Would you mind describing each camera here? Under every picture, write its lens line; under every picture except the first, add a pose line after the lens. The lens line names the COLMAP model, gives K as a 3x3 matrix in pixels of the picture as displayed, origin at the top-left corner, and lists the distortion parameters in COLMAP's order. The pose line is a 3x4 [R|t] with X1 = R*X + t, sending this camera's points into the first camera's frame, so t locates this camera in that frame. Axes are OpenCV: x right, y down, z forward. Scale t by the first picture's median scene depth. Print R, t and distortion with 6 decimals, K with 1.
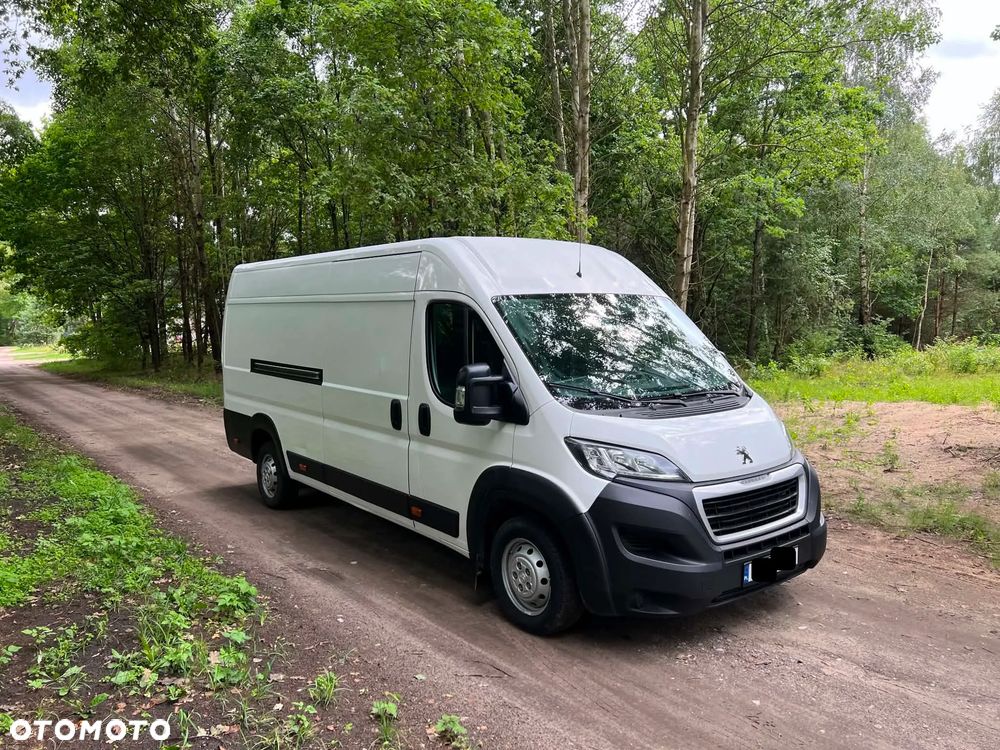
lens RADIAL K [[744.2, 0, 514.7], [0, 744.2, 384.5], [0, 0, 1]] dist [0.062822, -0.064490]
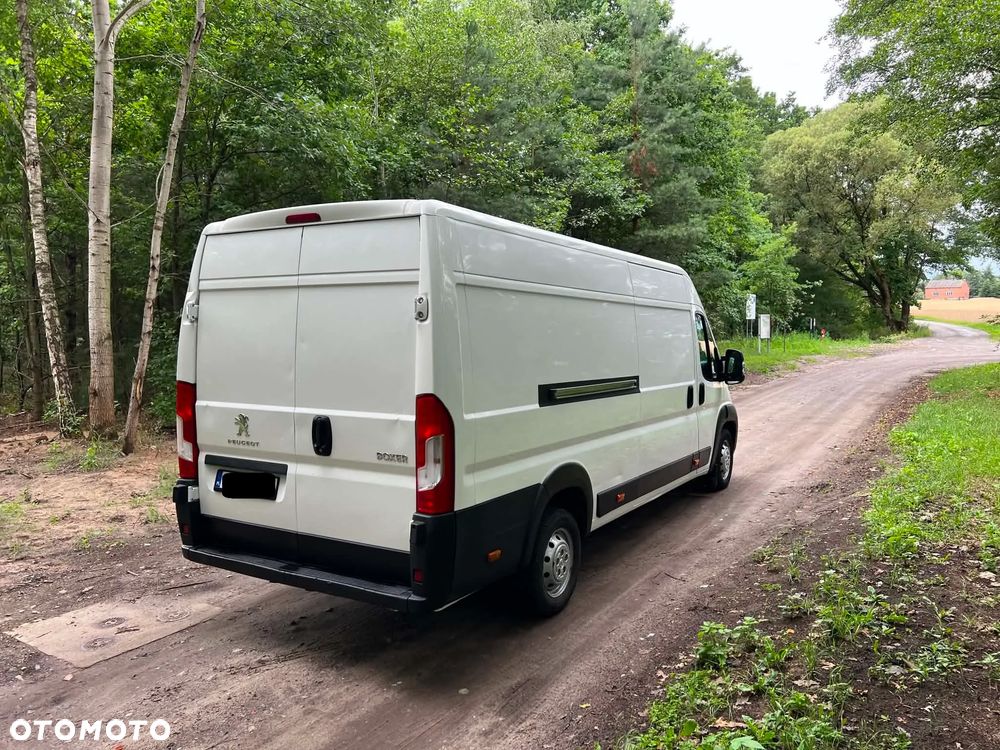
lens RADIAL K [[744.2, 0, 514.7], [0, 744.2, 384.5], [0, 0, 1]] dist [0.062822, -0.064490]
pose [[-0.355436, -0.056261, 0.933006, -1.501415], [0.089023, 0.991612, 0.093709, -0.154615], [-0.930452, 0.116366, -0.347446, 2.052654]]
